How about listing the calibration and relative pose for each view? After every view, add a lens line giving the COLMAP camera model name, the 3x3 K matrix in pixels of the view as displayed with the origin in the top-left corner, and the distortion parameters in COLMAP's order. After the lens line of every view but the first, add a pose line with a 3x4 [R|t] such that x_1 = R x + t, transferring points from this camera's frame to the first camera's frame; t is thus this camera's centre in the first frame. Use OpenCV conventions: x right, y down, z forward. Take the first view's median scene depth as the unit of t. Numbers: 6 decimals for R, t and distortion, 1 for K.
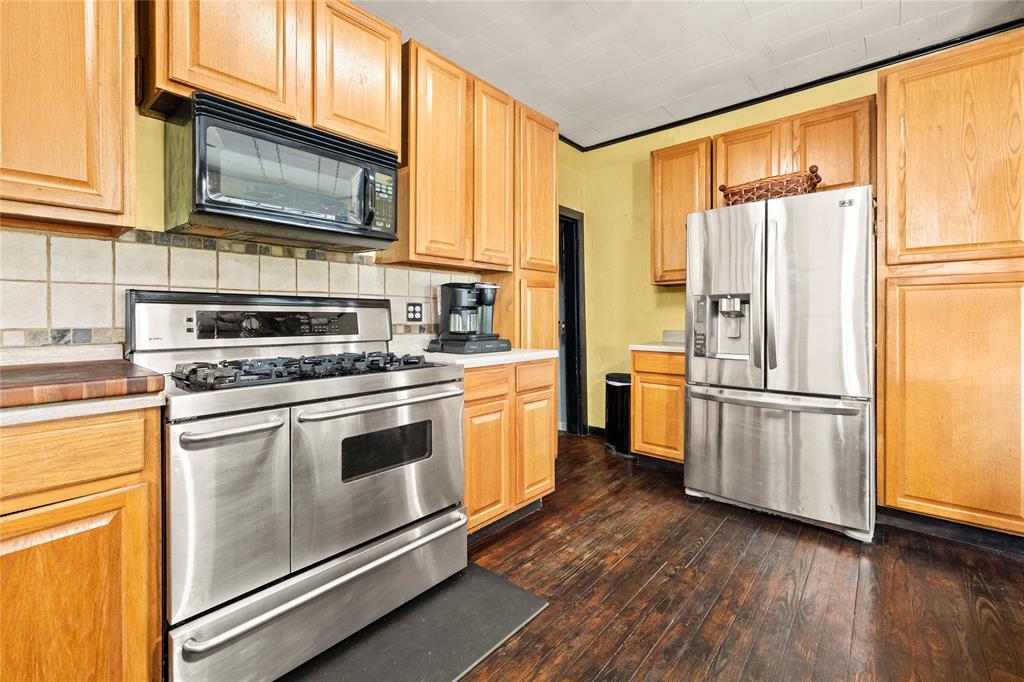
lens RADIAL K [[439.5, 0, 508.2], [0, 439.5, 319.4], [0, 0, 1]] dist [0.000475, -0.000168]
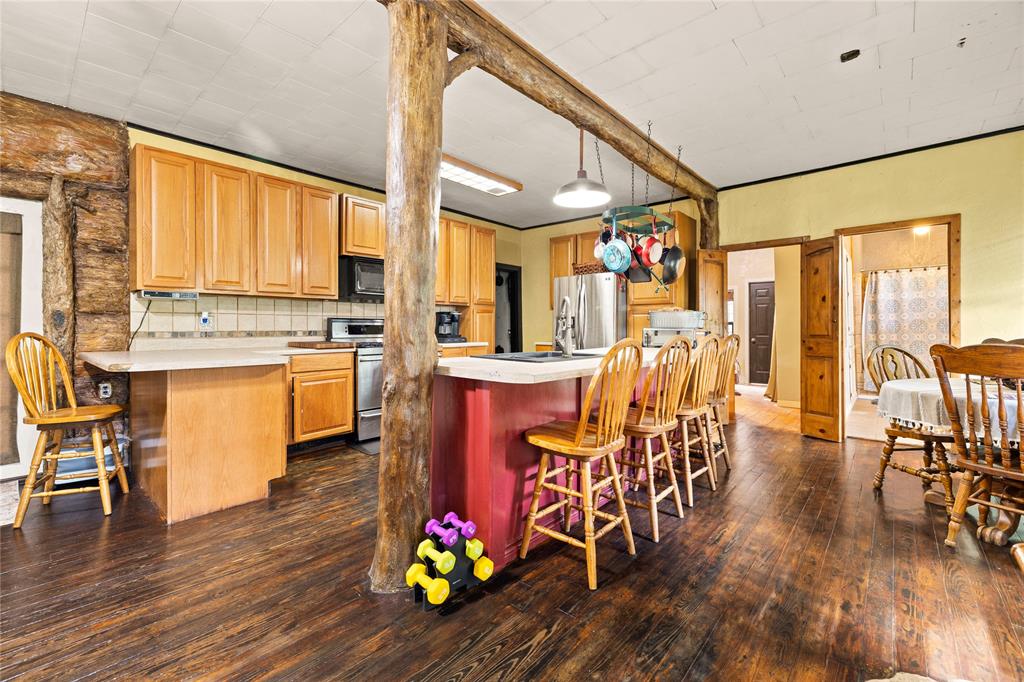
lens RADIAL K [[433.9, 0, 508.1], [0, 433.9, 328.6], [0, 0, 1]] dist [0.000243, 0.000151]
pose [[0.999919, 0.002462, -0.012453, 0.263805], [-0.002480, 0.999996, -0.001369, 0.004693], [0.012450, 0.001400, 0.999922, -1.292858]]
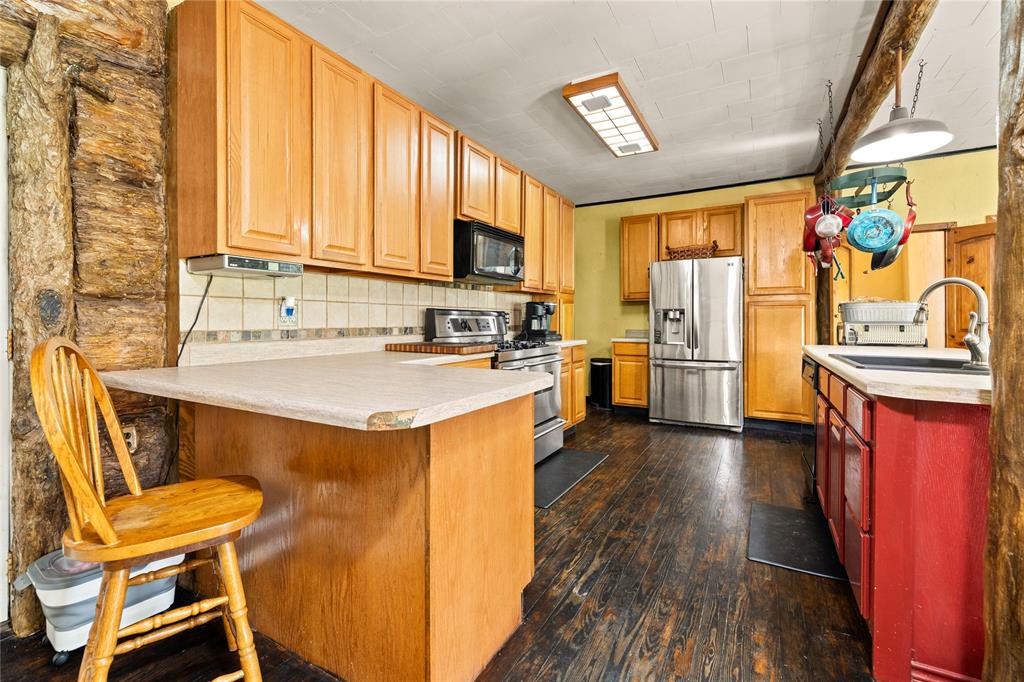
lens RADIAL K [[443.5, 0, 508.3], [0, 443.5, 321.9], [0, 0, 1]] dist [0.000710, 0.000105]
pose [[0.980758, 0.000467, 0.195227, -0.601582], [-0.000149, 0.999999, -0.001647, -0.000046], [-0.195227, 0.001586, 0.980757, -0.762303]]
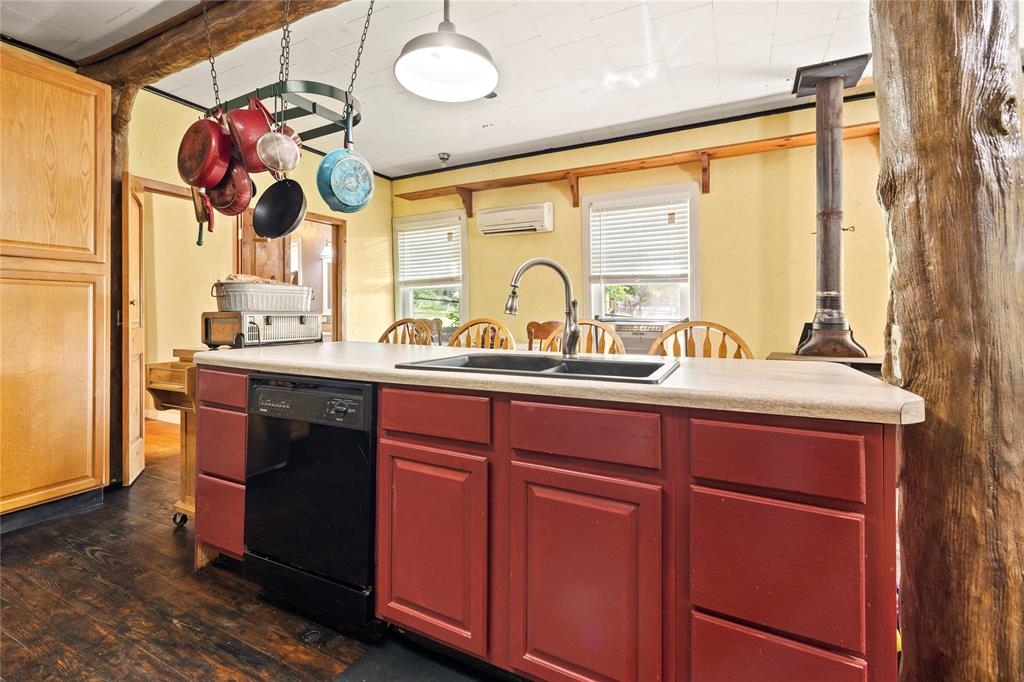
lens RADIAL K [[451.7, 0, 510.6], [0, 451.7, 307.5], [0, 0, 1]] dist [0.000234, 0.000017]
pose [[-0.239833, 0.008575, 0.970776, -0.296267], [0.004040, 0.999961, -0.007835, -0.000564], [-0.970806, 0.002043, -0.239859, 0.141818]]
